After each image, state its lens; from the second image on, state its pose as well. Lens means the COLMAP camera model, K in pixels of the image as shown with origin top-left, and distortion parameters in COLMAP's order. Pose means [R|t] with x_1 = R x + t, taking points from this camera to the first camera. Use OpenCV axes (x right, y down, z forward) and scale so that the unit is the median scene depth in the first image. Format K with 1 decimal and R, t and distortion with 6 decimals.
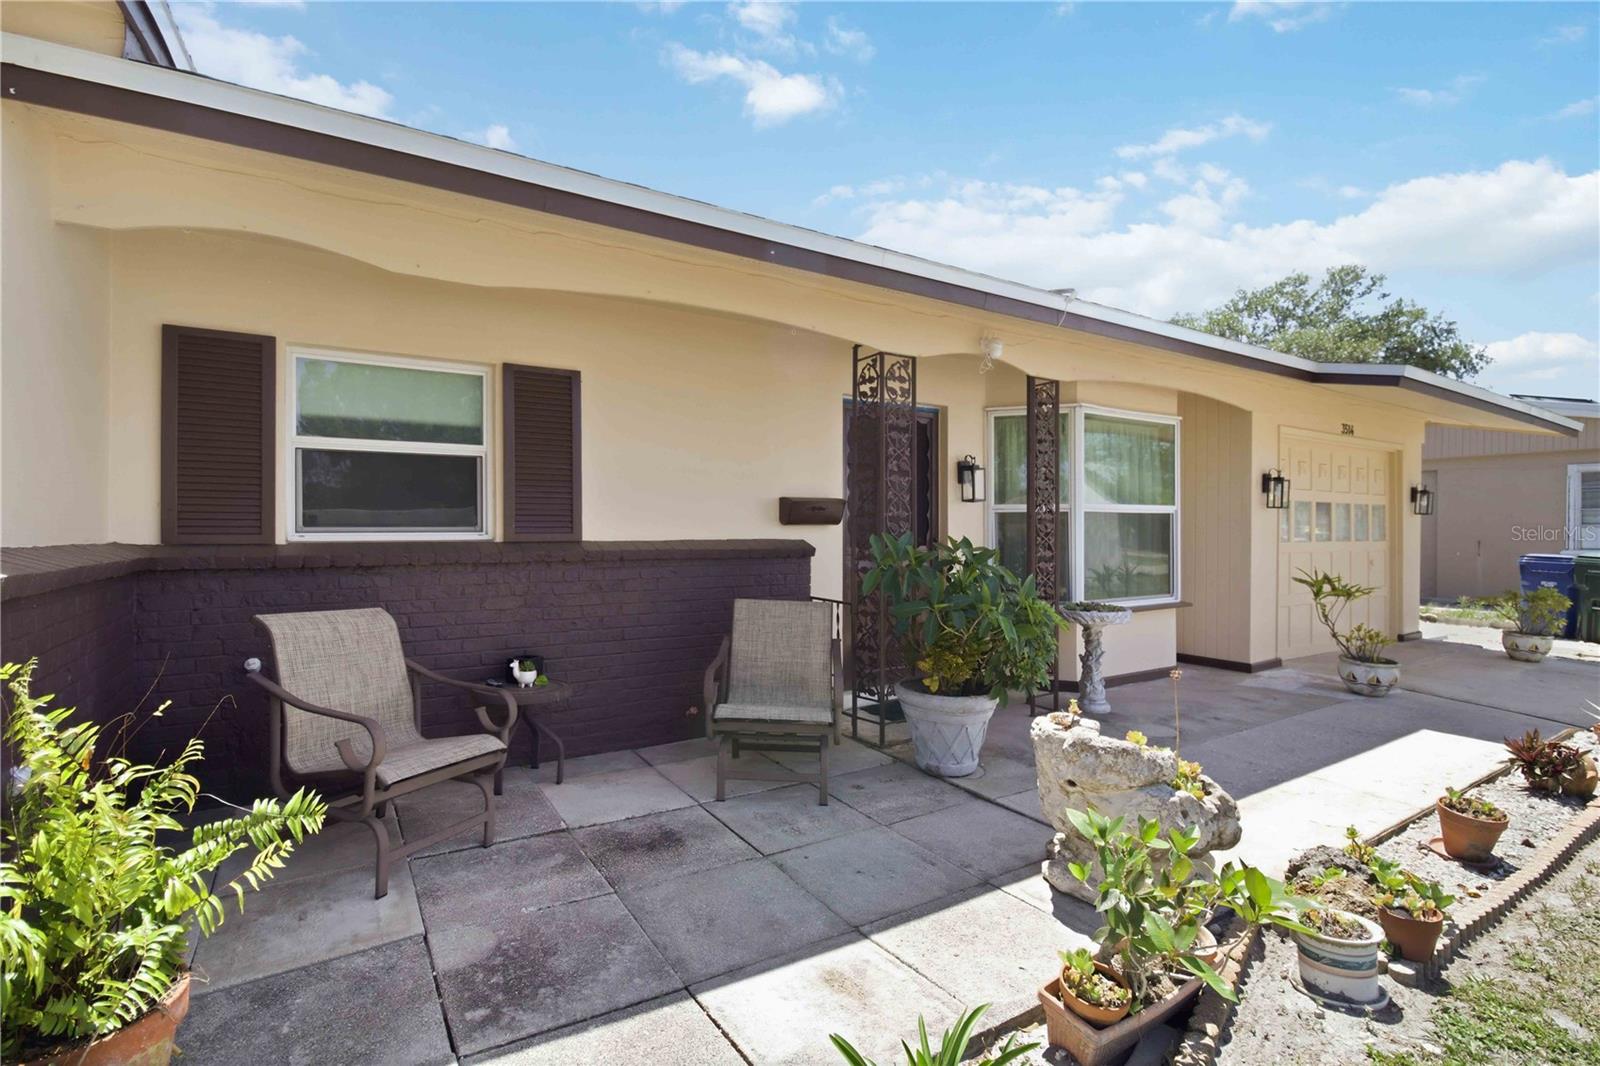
lens RADIAL K [[753.2, 0, 807.0], [0, 753.2, 532.7], [0, 0, 1]] dist [-0.001254, -0.012981]
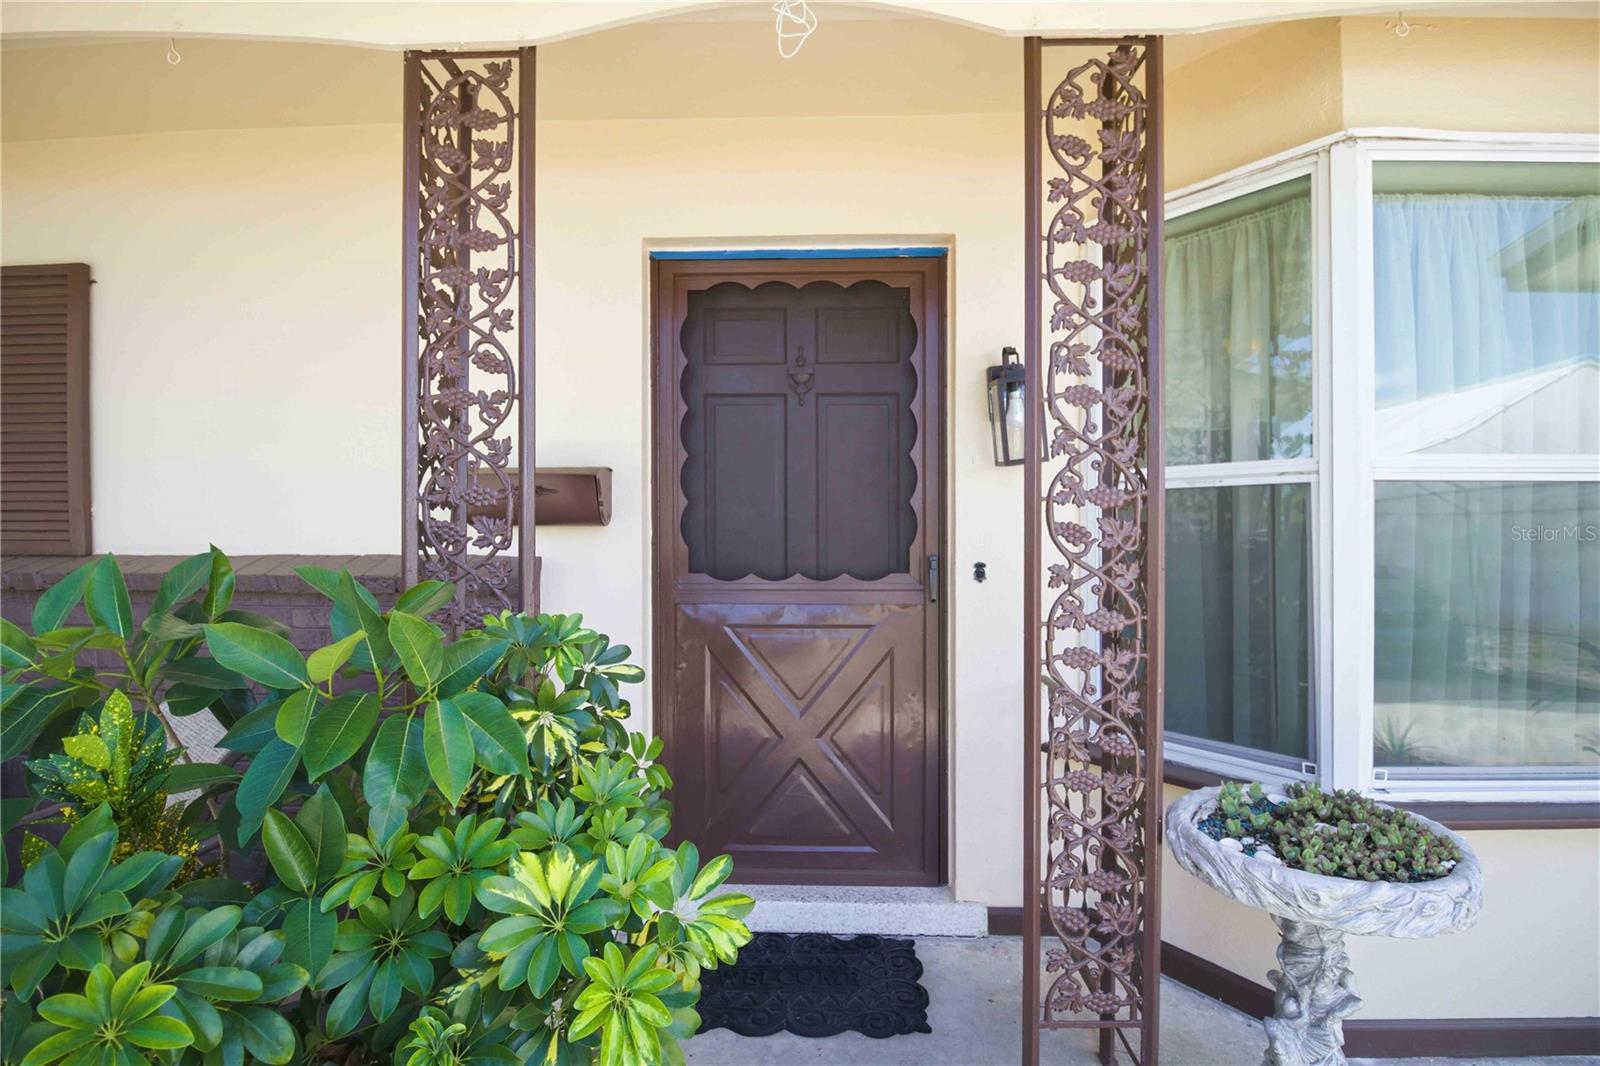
lens RADIAL K [[753.2, 0, 807.0], [0, 753.2, 532.7], [0, 0, 1]] dist [-0.001254, -0.012981]
pose [[0.818262, 0.006289, -0.574811, 0.351822], [-0.002146, 0.999967, 0.007886, -0.008129], [0.574842, -0.005219, 0.818248, 0.613740]]
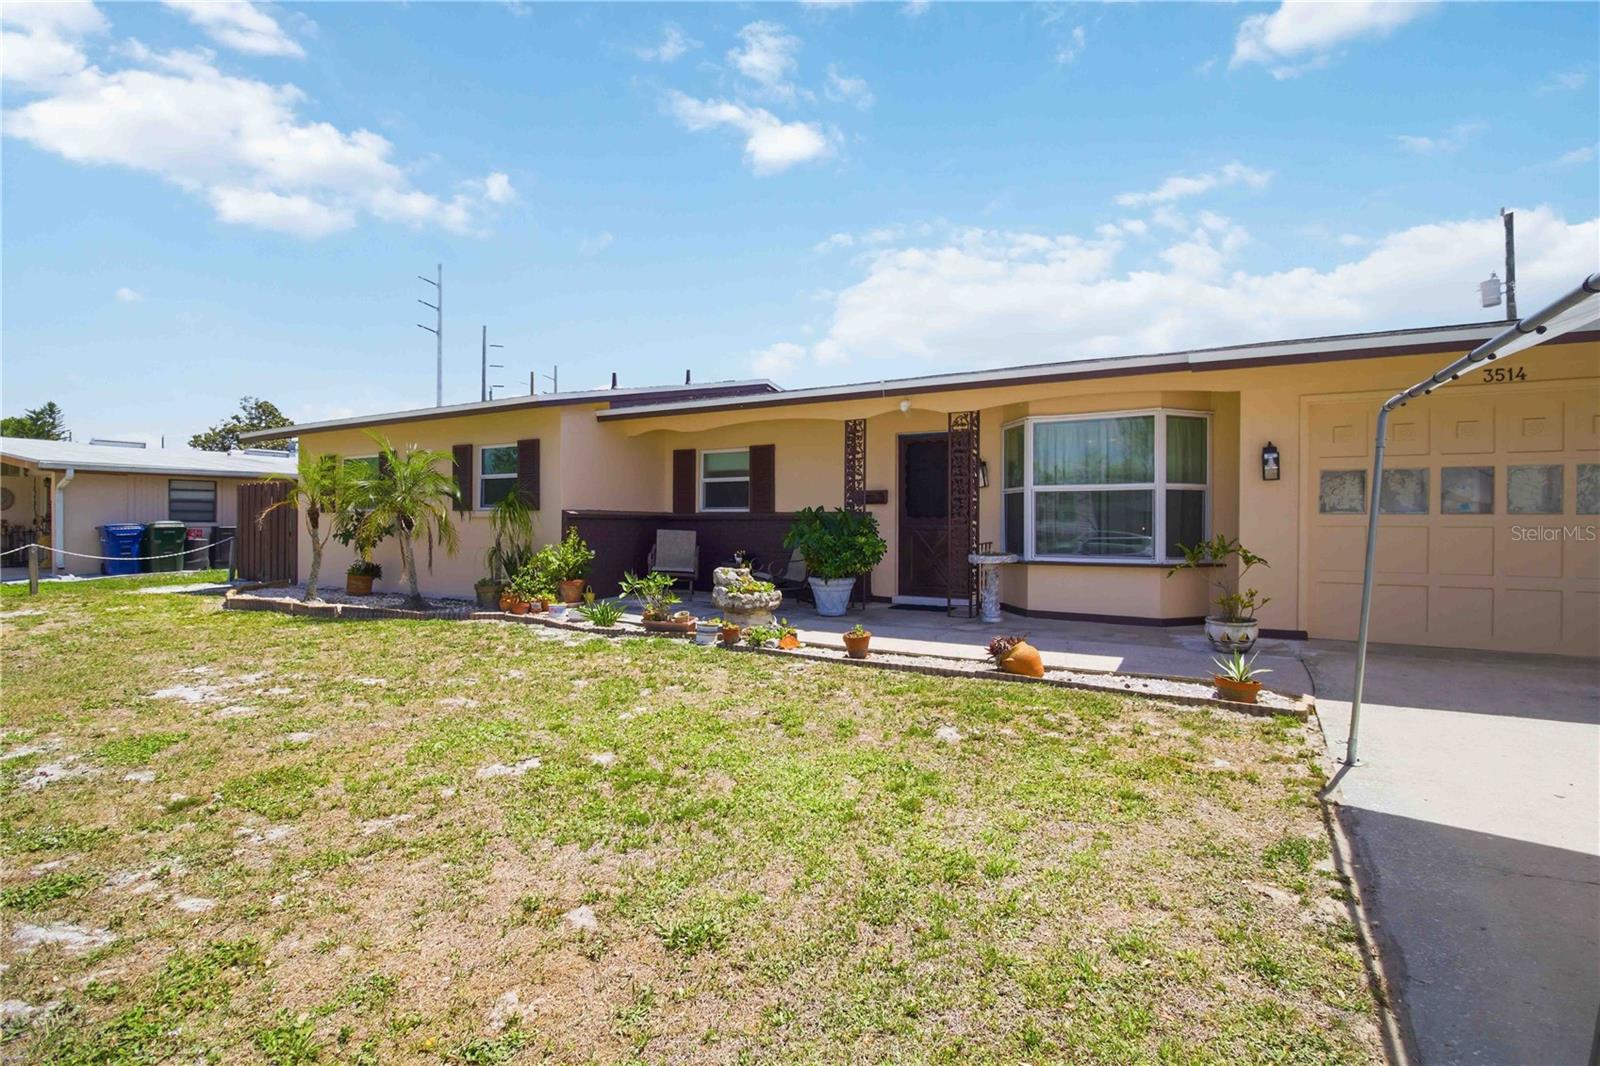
lens RADIAL K [[753.2, 0, 807.0], [0, 753.2, 532.7], [0, 0, 1]] dist [-0.001254, -0.012981]
pose [[0.449060, 0.015714, -0.893363, 1.443641], [-0.006134, 0.999876, 0.014504, 0.031862], [0.893480, -0.001034, 0.449101, -0.022796]]
